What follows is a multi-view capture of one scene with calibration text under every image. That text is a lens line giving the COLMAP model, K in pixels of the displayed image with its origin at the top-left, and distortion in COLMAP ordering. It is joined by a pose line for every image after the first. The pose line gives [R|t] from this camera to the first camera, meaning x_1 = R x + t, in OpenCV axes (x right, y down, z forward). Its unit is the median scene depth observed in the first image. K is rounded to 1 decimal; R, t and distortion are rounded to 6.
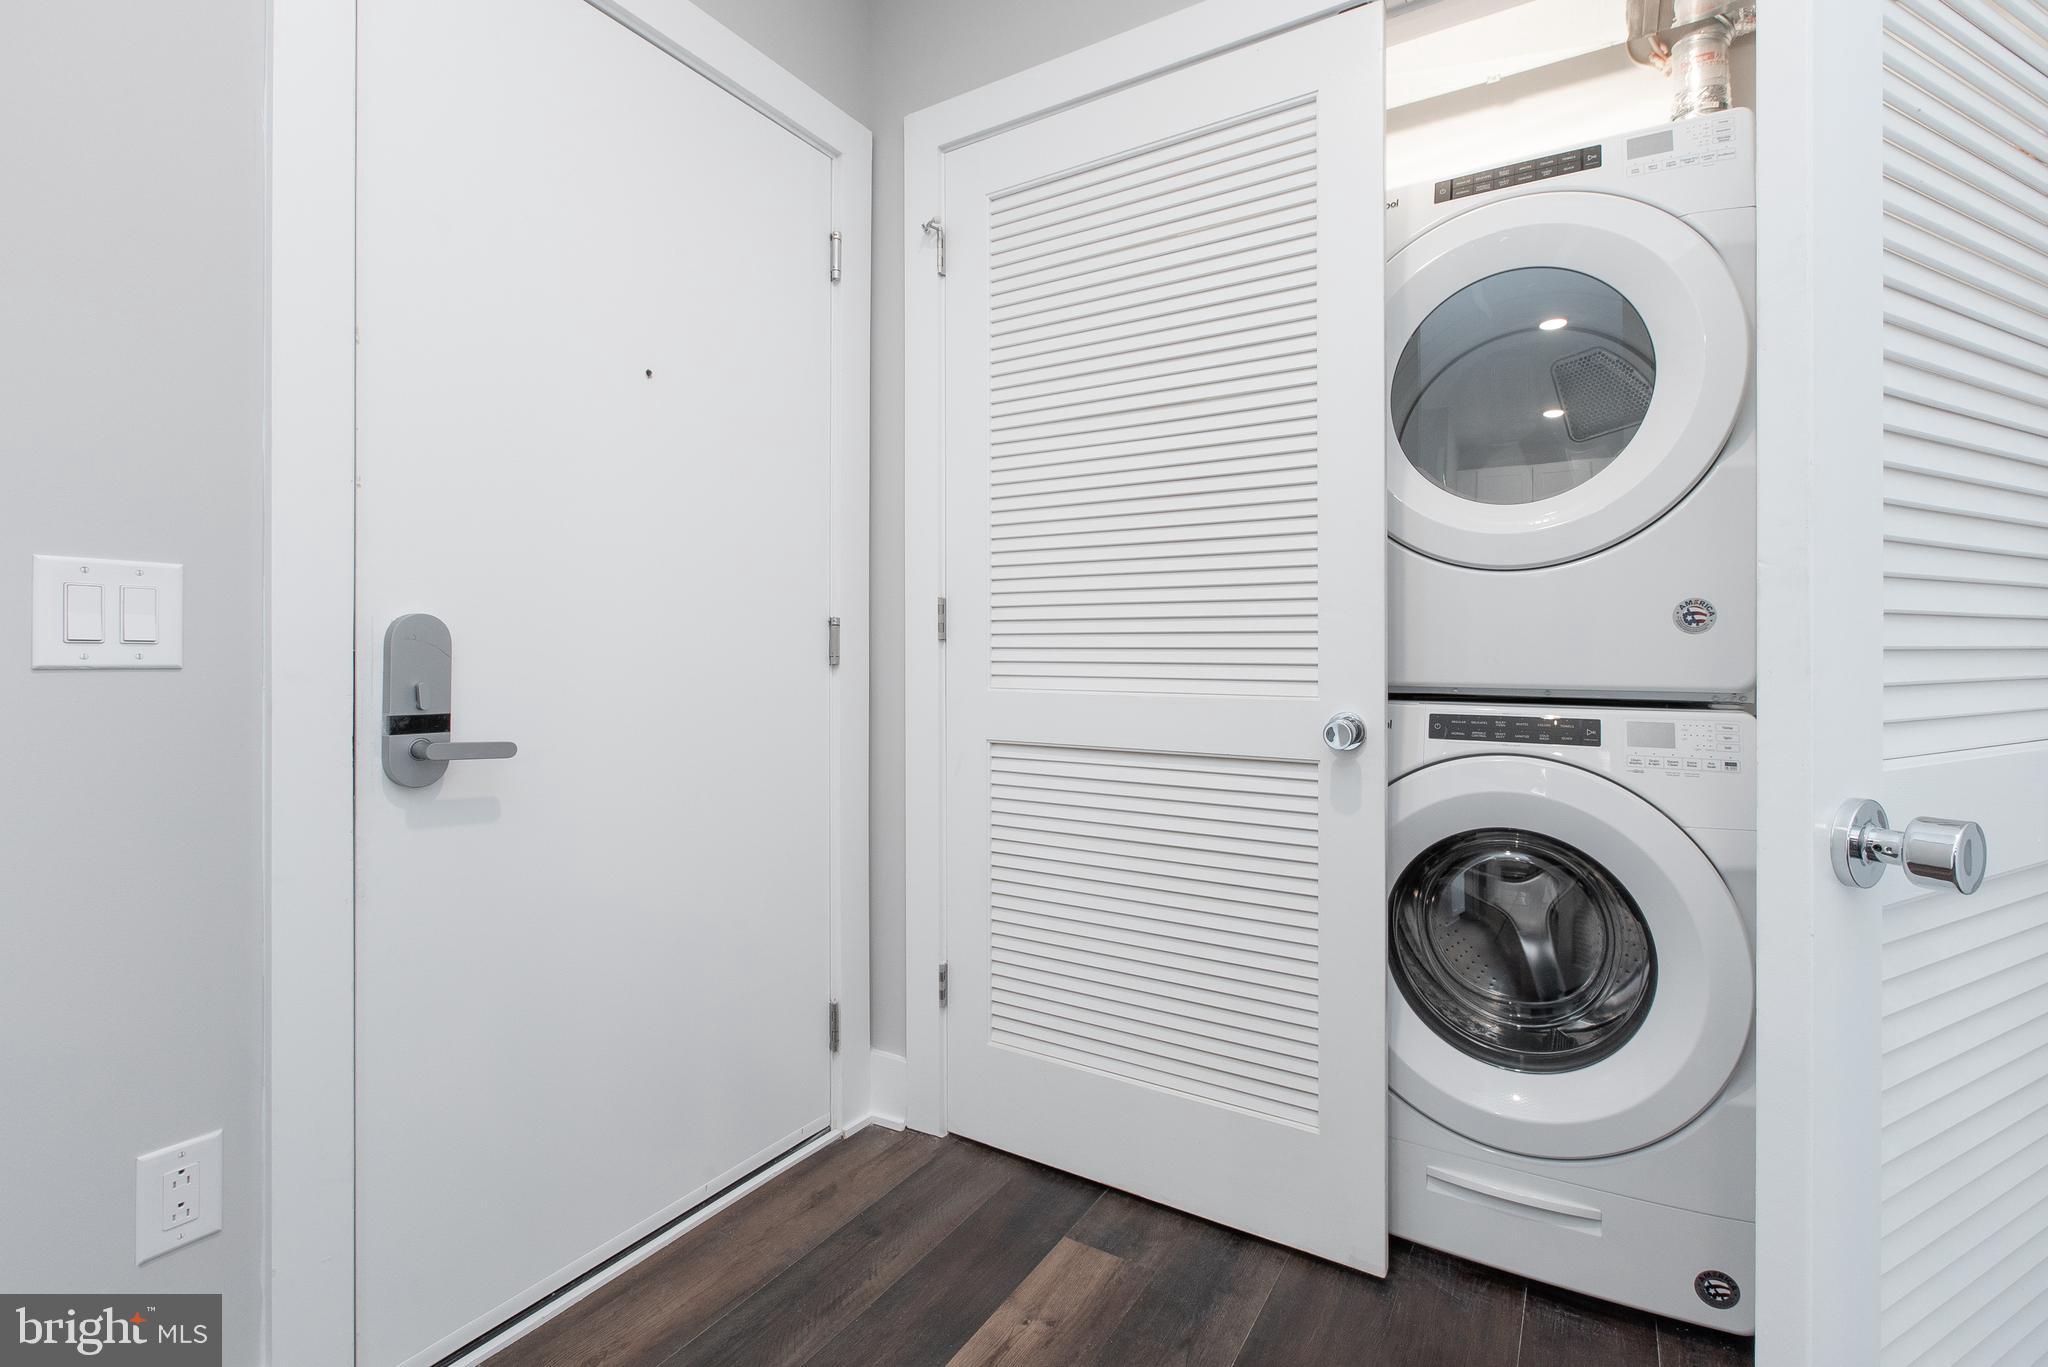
lens RADIAL K [[894.8, 0, 1031.1], [0, 894.8, 650.3], [0, 0, 1]] dist [-0.002092, -0.000437]
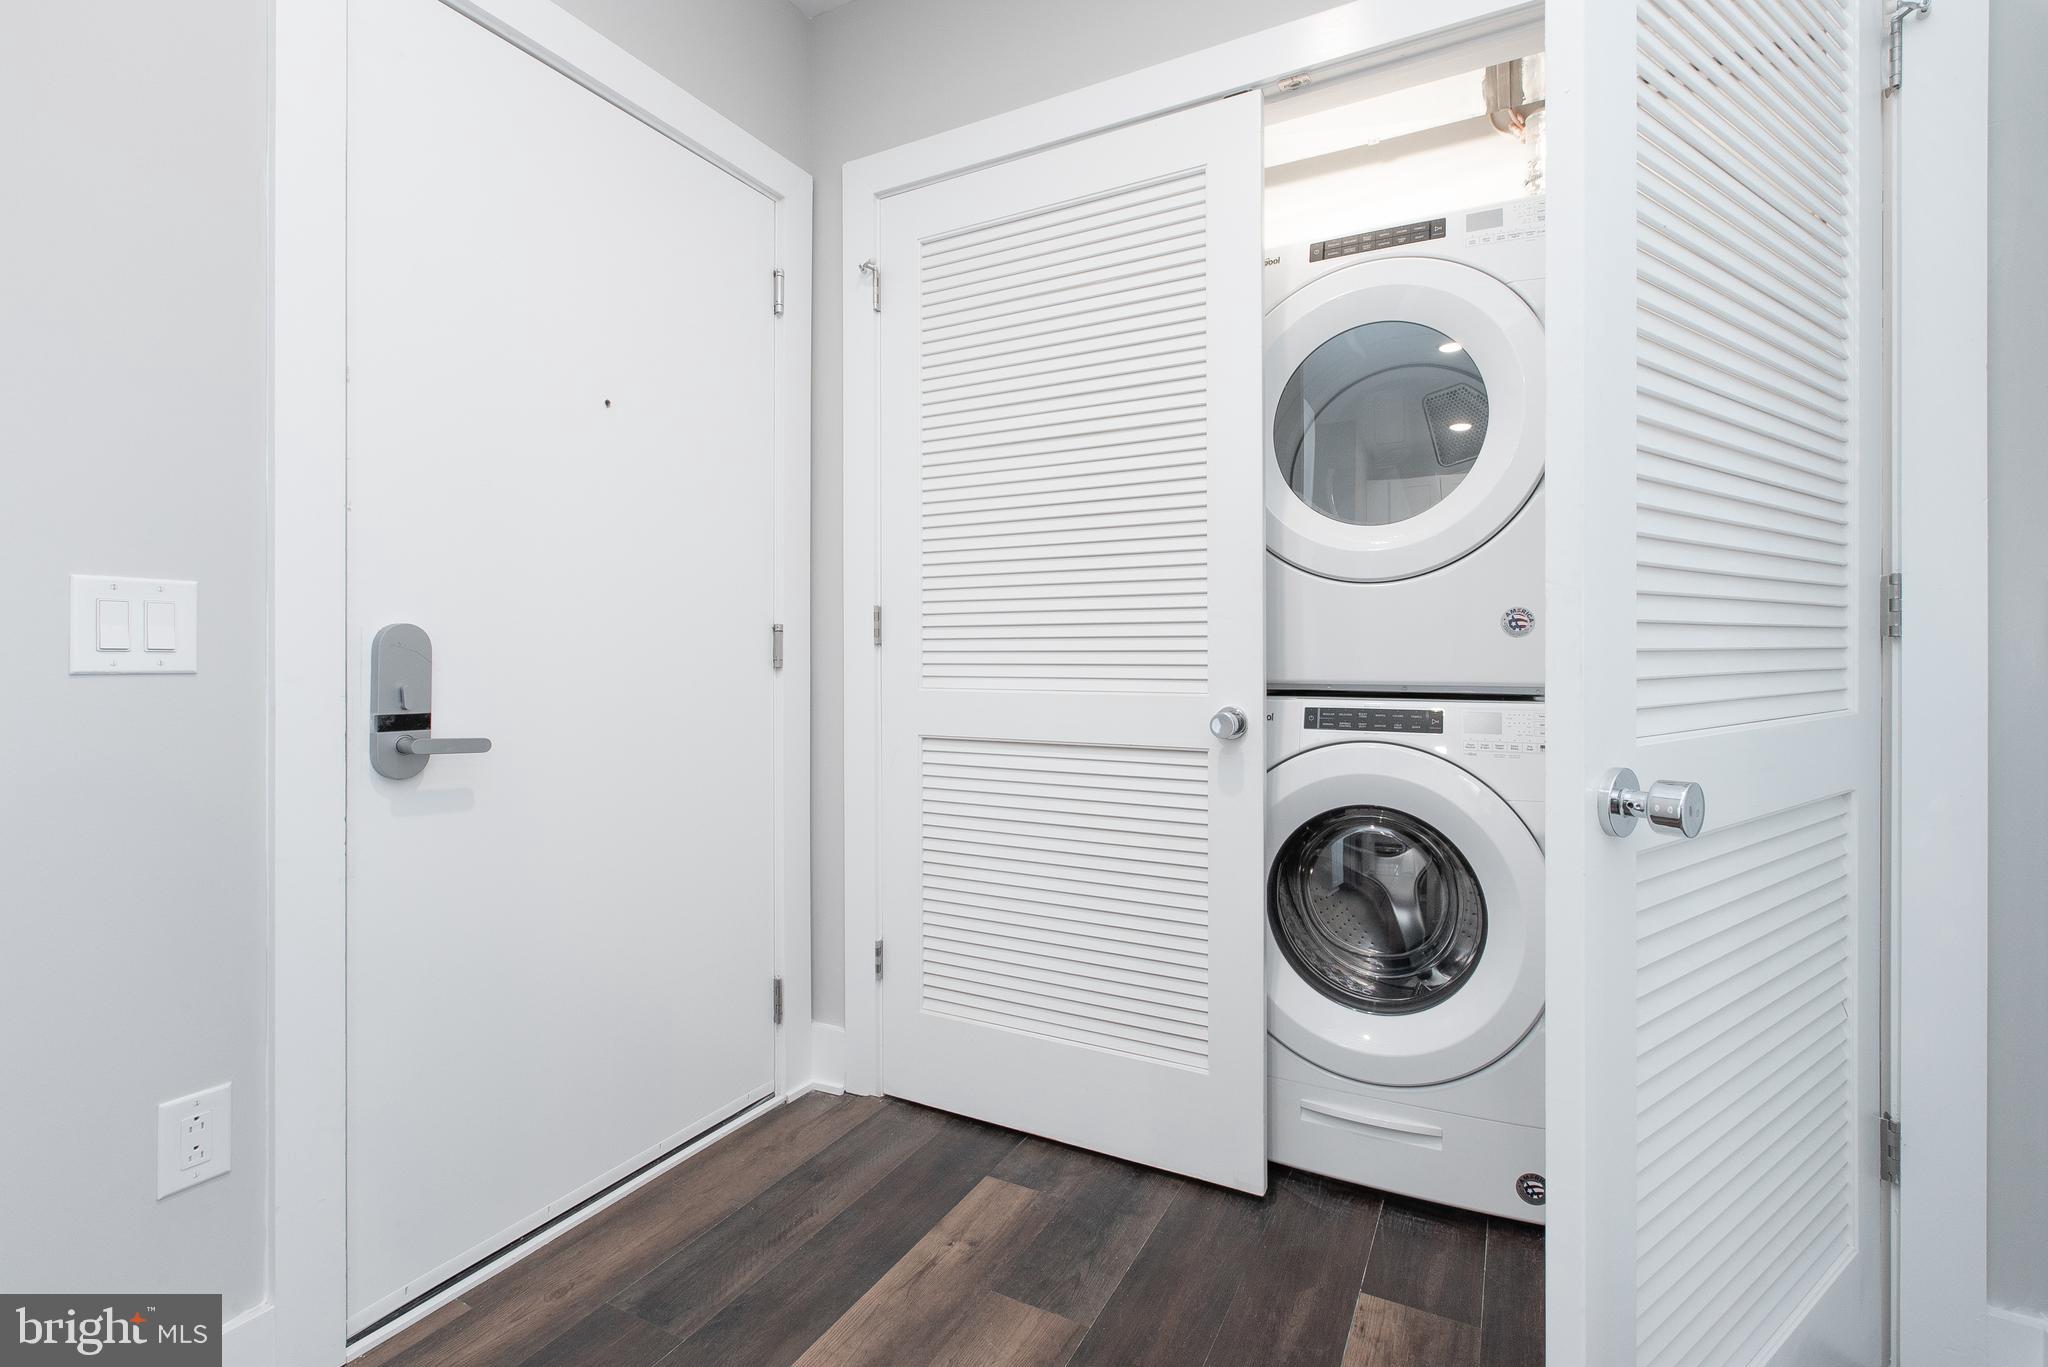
lens RADIAL K [[942.1, 0, 1035.6], [0, 942.1, 636.9], [0, 0, 1]] dist [-0.000039, -0.001184]
pose [[0.998286, -0.003497, 0.058415, 0.032237], [0.004464, 0.999855, -0.016435, -0.001307], [-0.058349, 0.016668, 0.998157, -0.201485]]
